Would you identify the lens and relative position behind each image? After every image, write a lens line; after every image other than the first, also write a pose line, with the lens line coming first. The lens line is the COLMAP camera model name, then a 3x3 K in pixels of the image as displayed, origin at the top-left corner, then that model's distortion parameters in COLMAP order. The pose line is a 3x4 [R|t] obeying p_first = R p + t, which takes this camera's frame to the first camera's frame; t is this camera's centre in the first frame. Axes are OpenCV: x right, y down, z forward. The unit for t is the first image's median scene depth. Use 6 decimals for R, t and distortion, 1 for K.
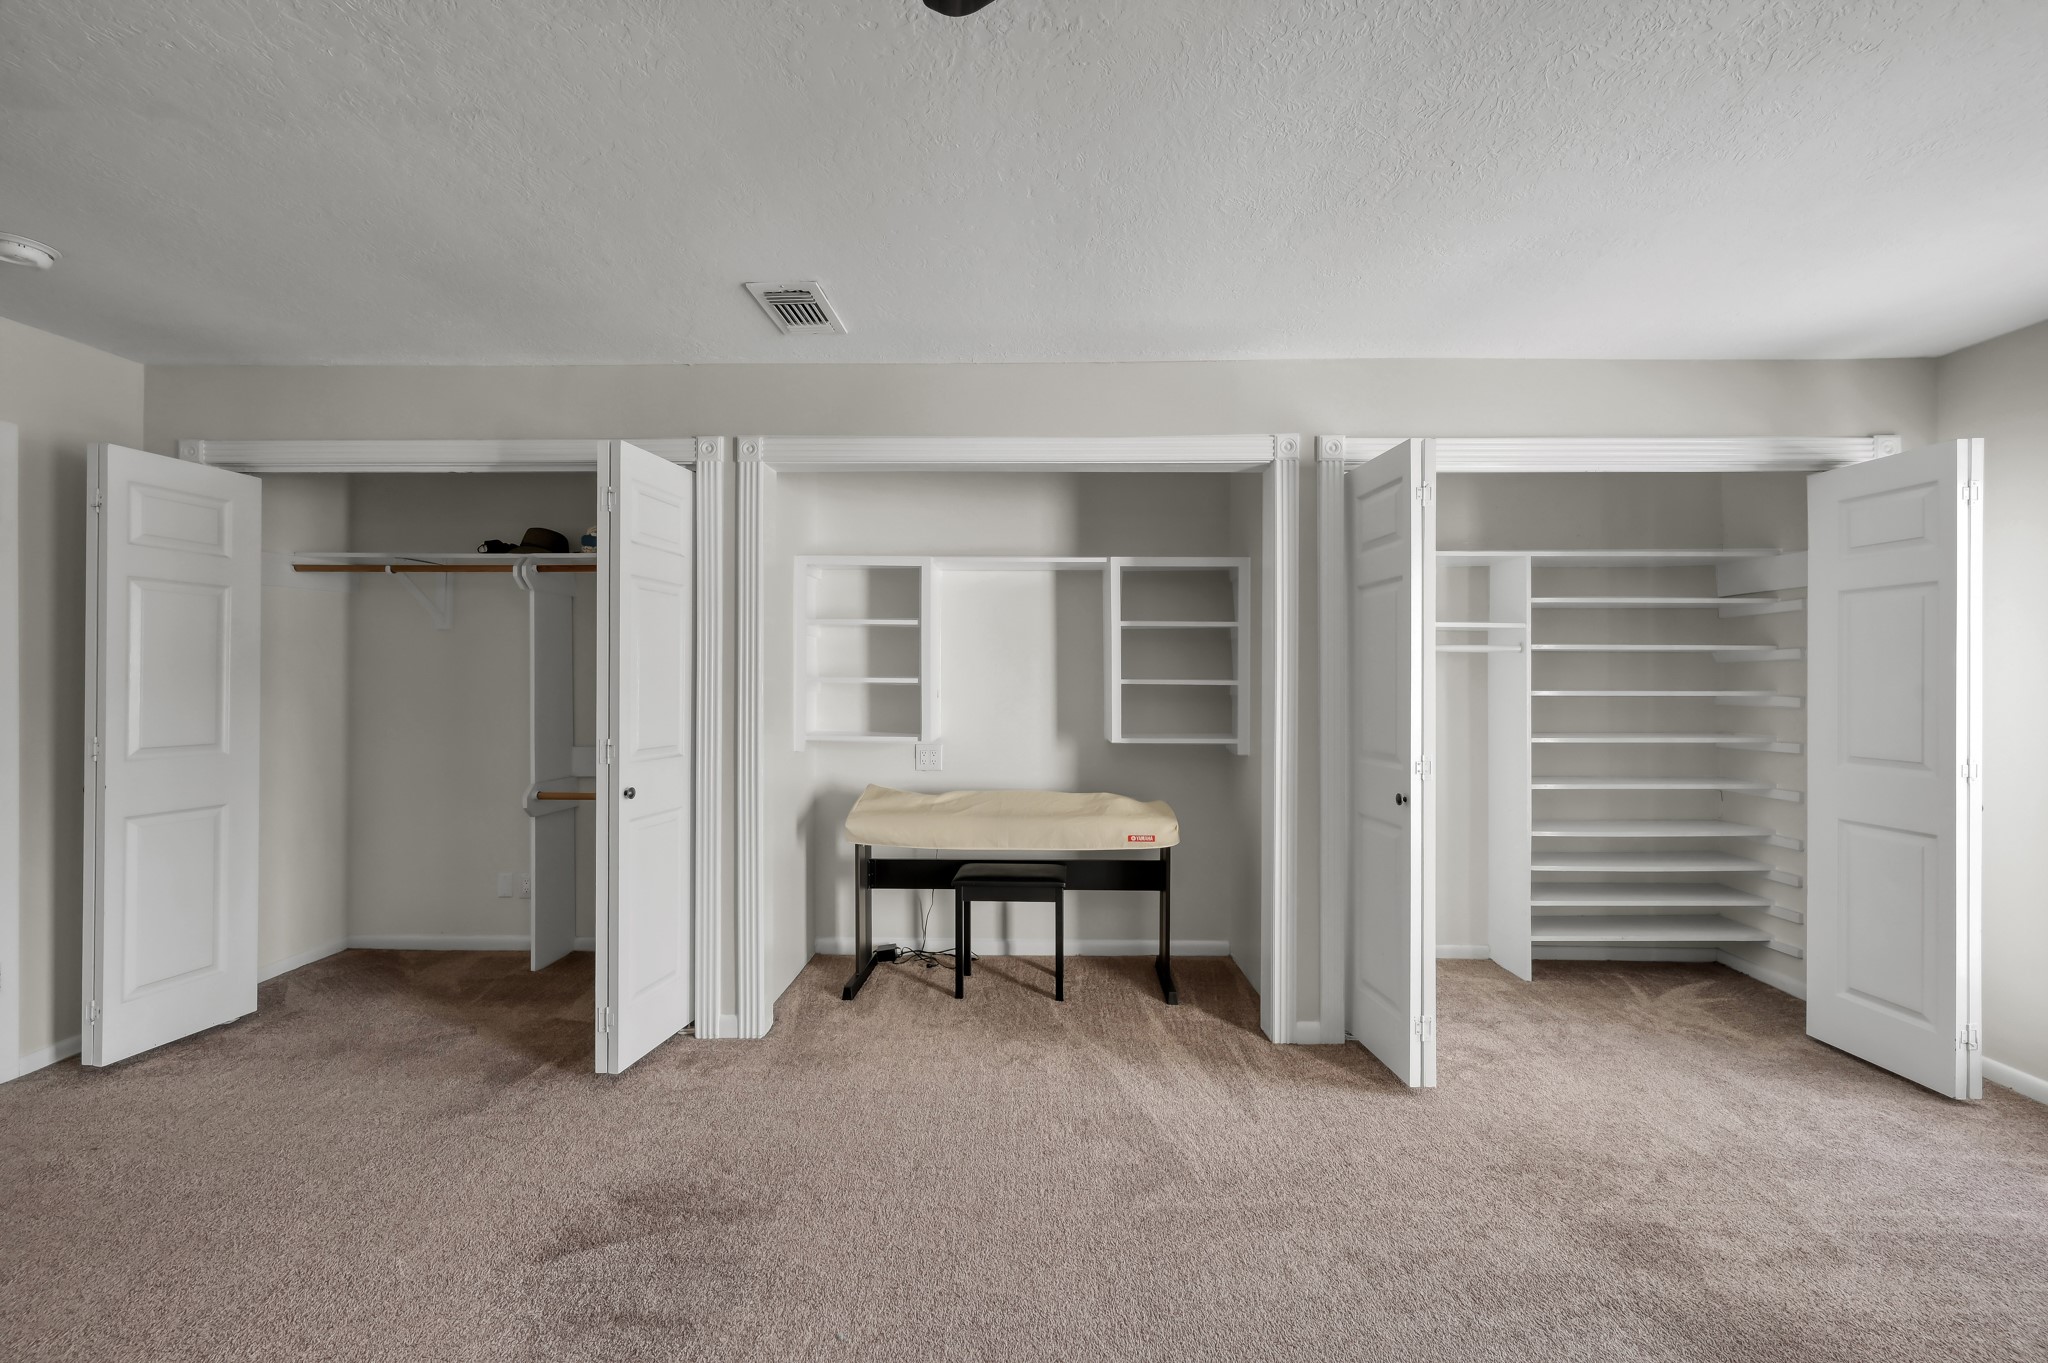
lens RADIAL K [[804.6, 0, 1022.4], [0, 804.6, 674.2], [0, 0, 1]] dist [-0.002043, 0.000388]
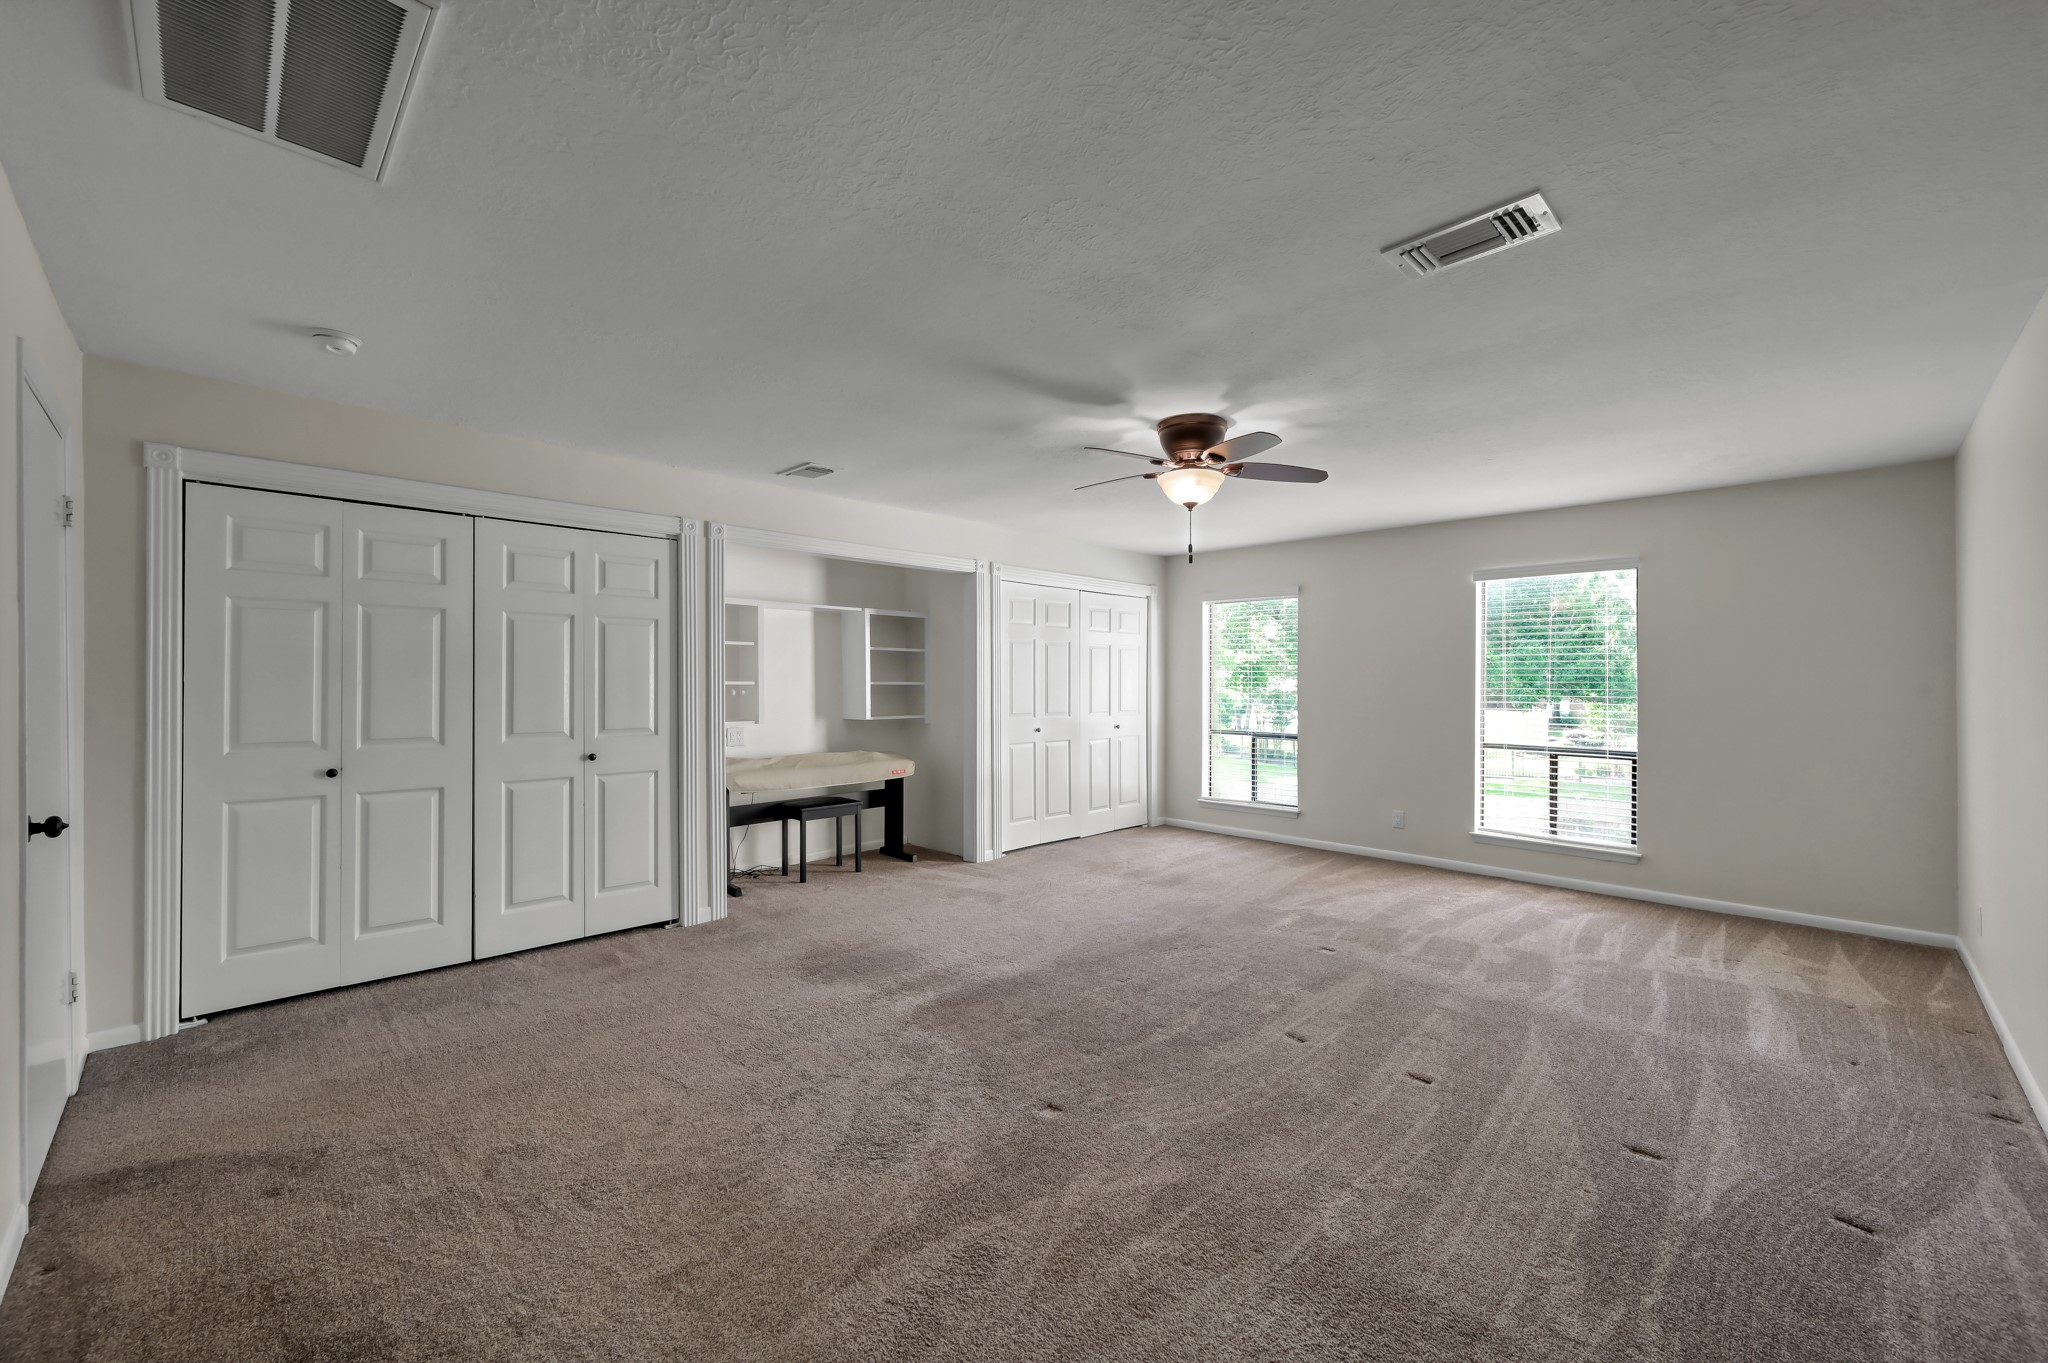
lens RADIAL K [[804.6, 0, 1020.5], [0, 804.6, 676.2], [0, 0, 1]] dist [-0.002043, 0.000388]
pose [[0.687057, 0.001138, 0.726602, -0.877674], [-0.002084, 0.999998, 0.000404, -0.006743], [-0.726600, -0.001792, 0.687058, -0.379298]]
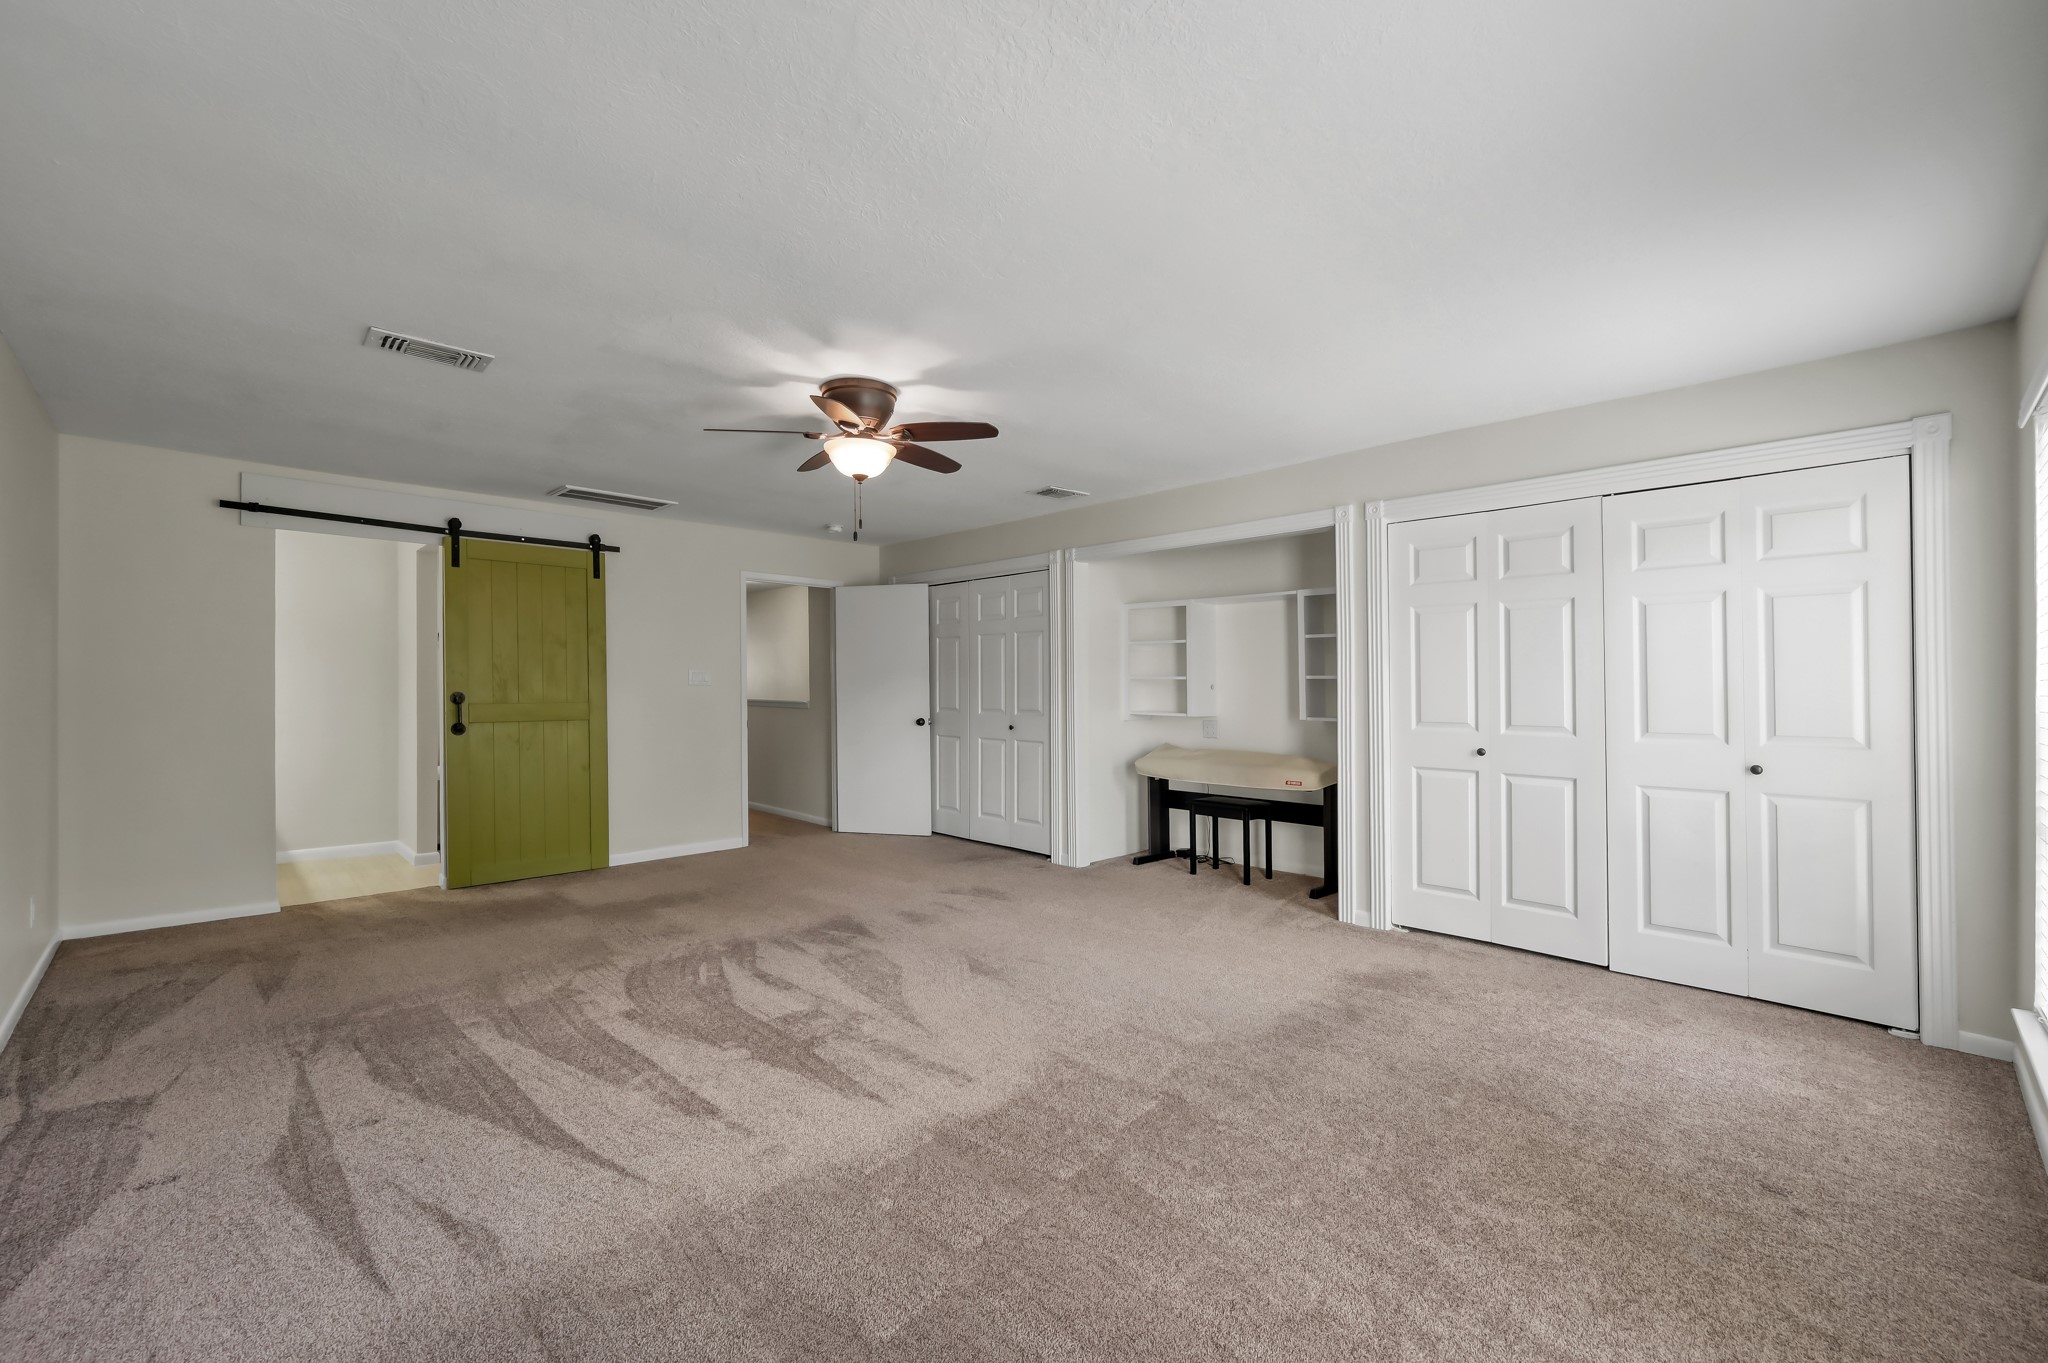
lens RADIAL K [[838.1, 0, 1021.9], [0, 838.1, 676.3], [0, 0, 1]] dist [0.001204, -0.001132]
pose [[0.729069, -0.001764, -0.684438, 0.768307], [0.009070, 0.999934, 0.007084, -0.005831], [0.684380, -0.011372, 0.729037, -0.408389]]
